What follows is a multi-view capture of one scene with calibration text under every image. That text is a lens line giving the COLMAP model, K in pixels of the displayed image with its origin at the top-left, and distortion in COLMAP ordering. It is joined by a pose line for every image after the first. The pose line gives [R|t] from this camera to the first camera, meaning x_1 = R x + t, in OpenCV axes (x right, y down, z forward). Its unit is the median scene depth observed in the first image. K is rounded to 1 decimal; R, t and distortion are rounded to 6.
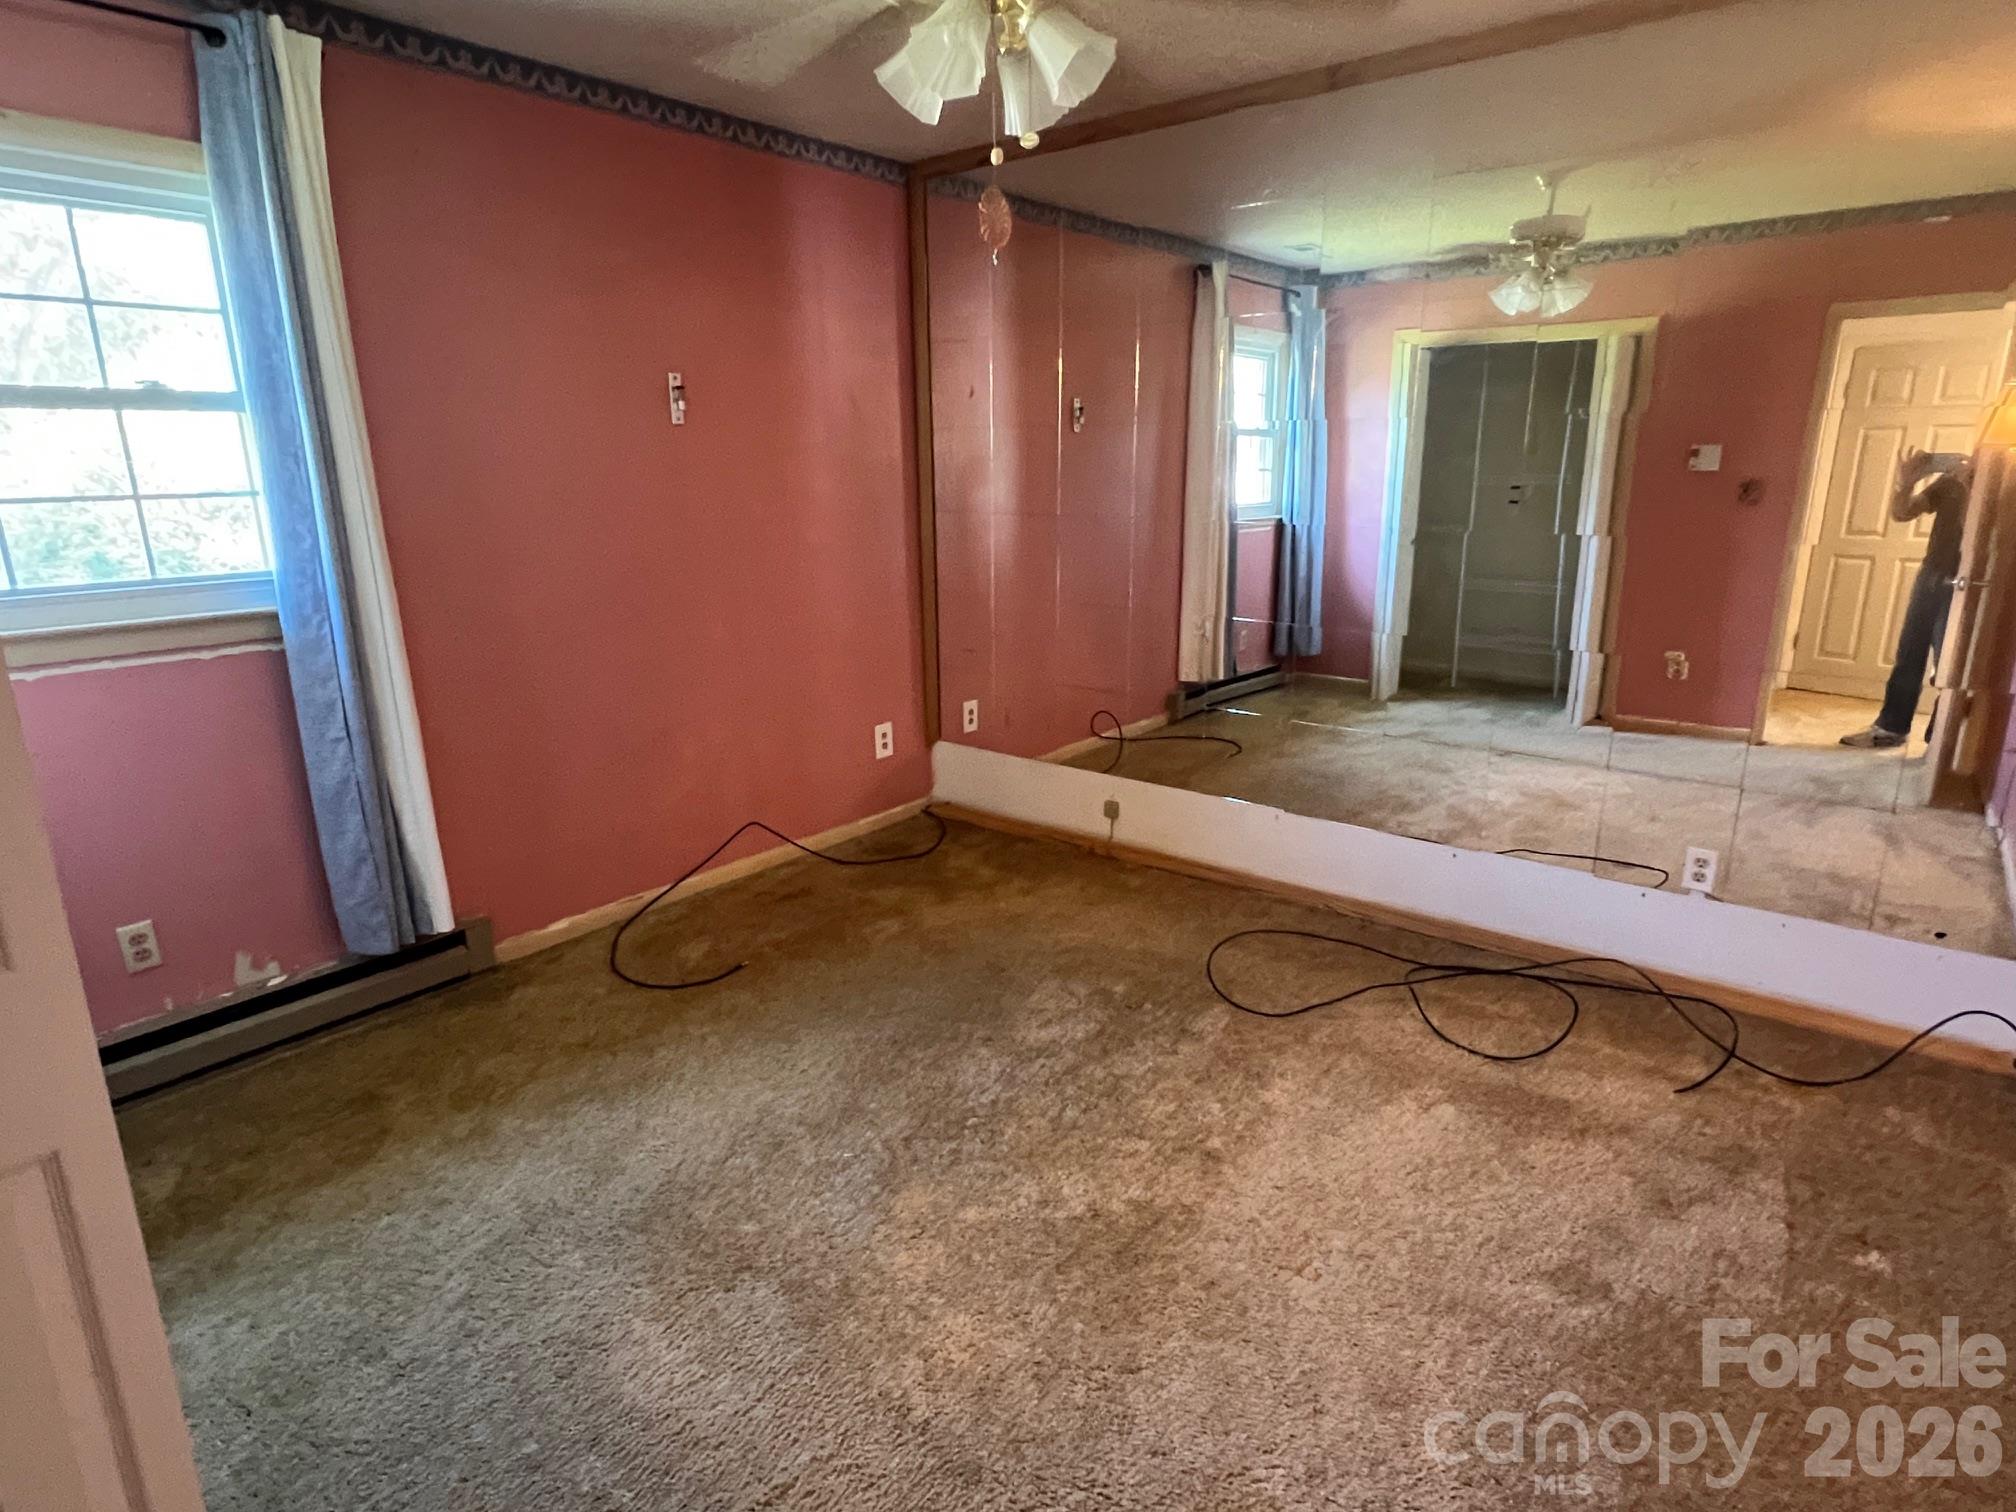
lens RADIAL K [[1119.4, 0, 963.0], [0, 1119.4, 756.9], [0, 0, 1]] dist [-0.000356, -0.000337]
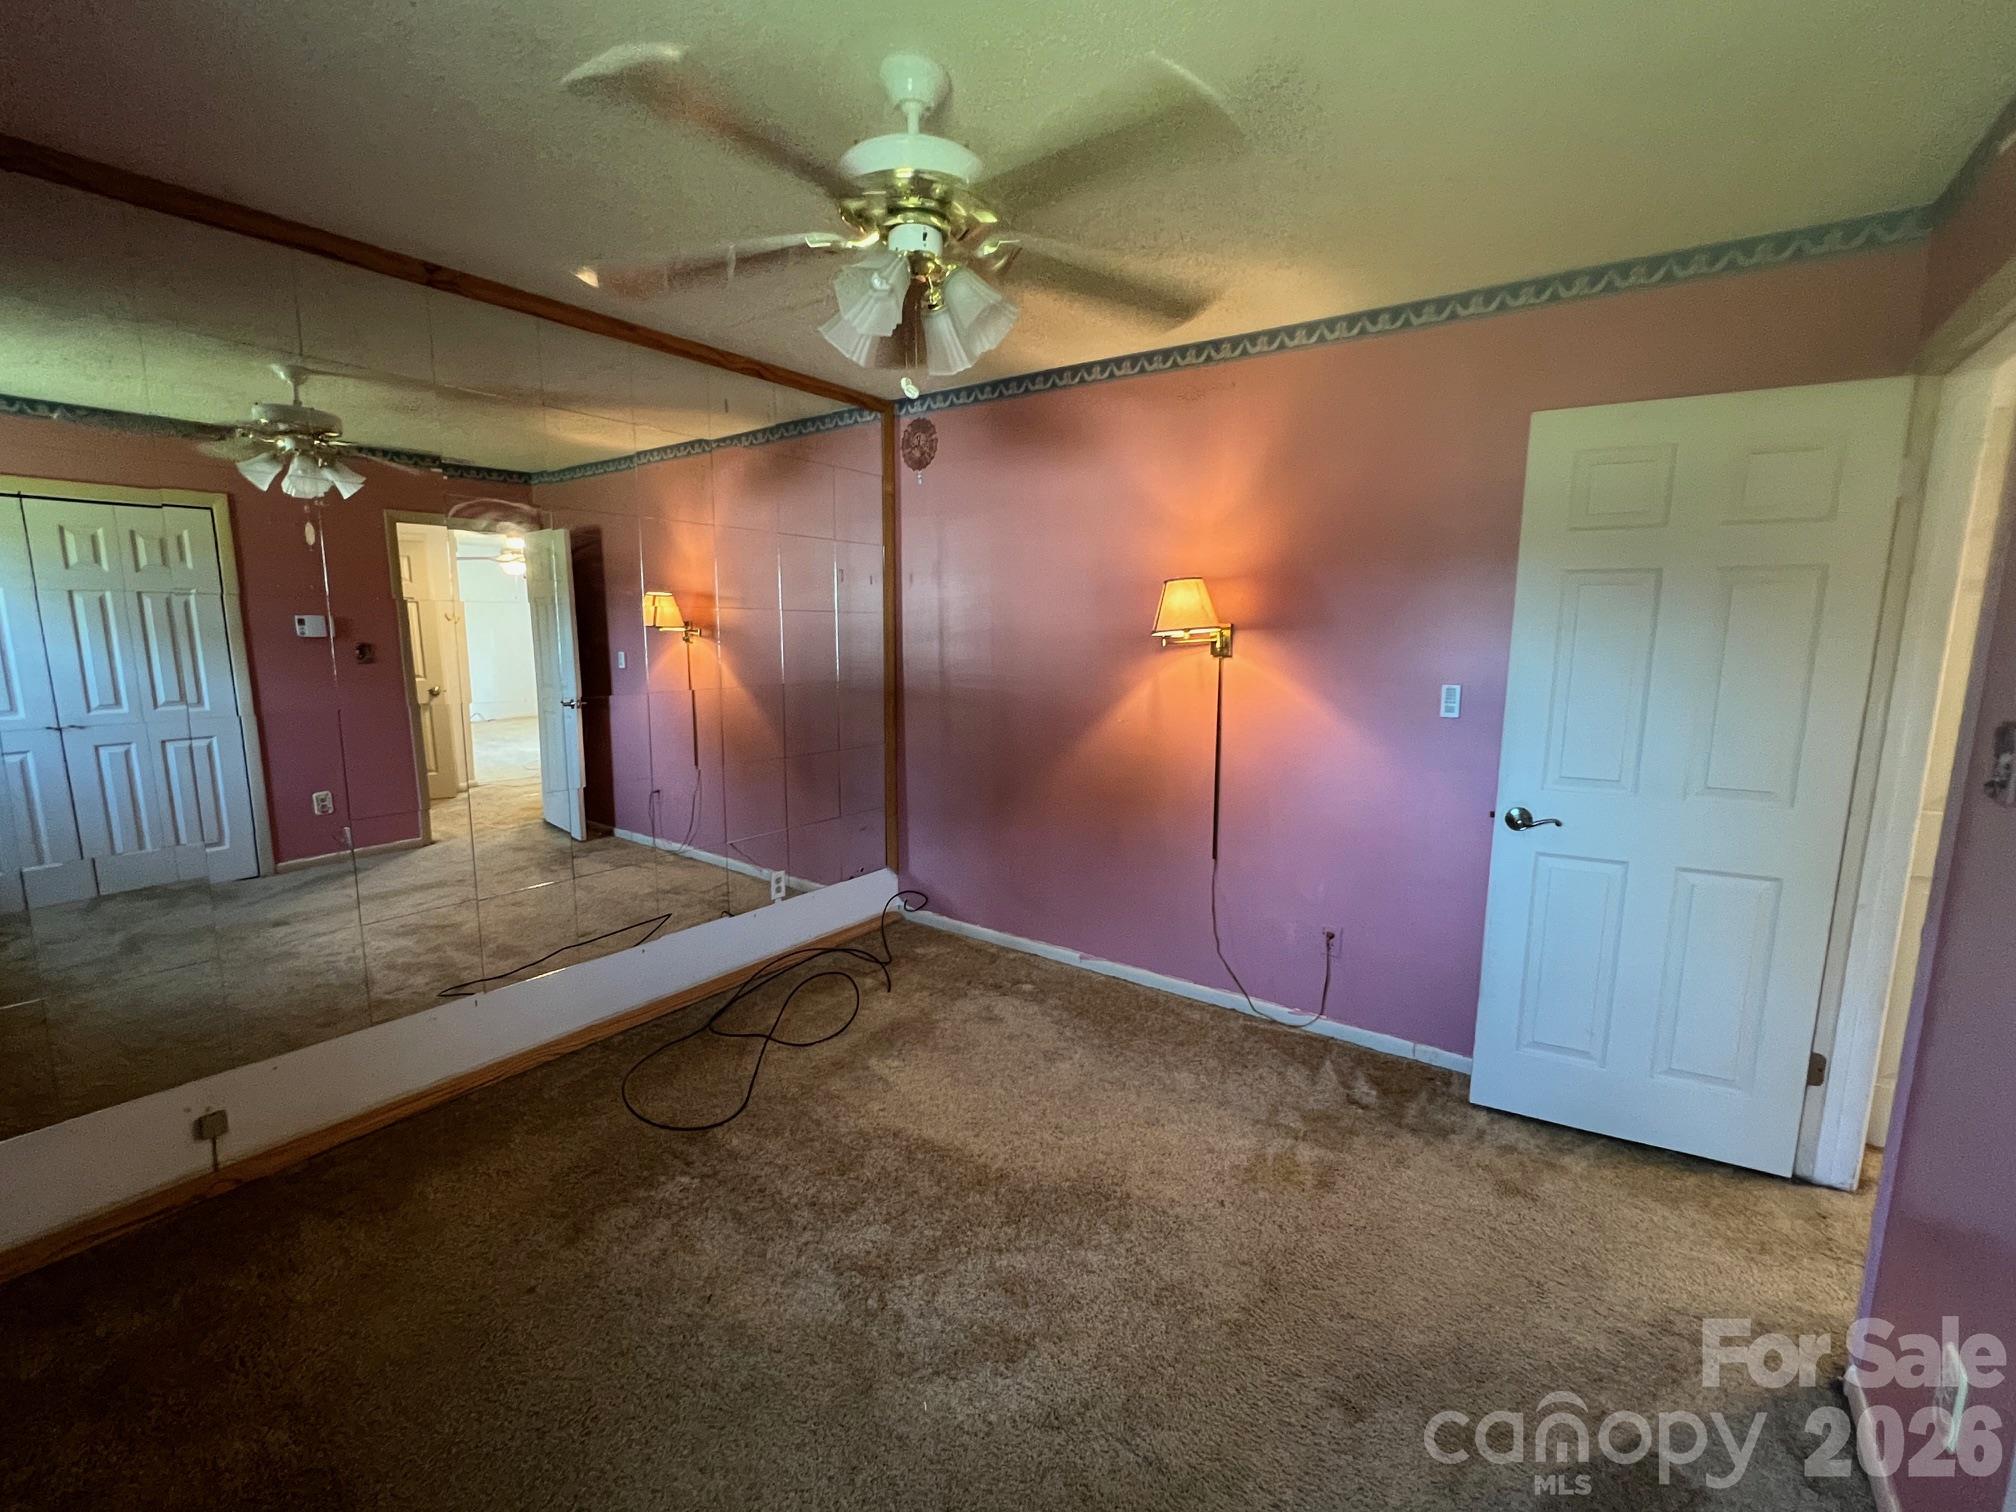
lens RADIAL K [[941.4, 0, 1008.0], [0, 941.4, 756.0], [0, 0, 1]] dist [0.000342, -0.000476]
pose [[-0.092815, -0.146970, 0.984777, -0.539567], [0.247083, 0.954709, 0.165770, -0.174468], [-0.964539, 0.258708, -0.052298, 0.562710]]
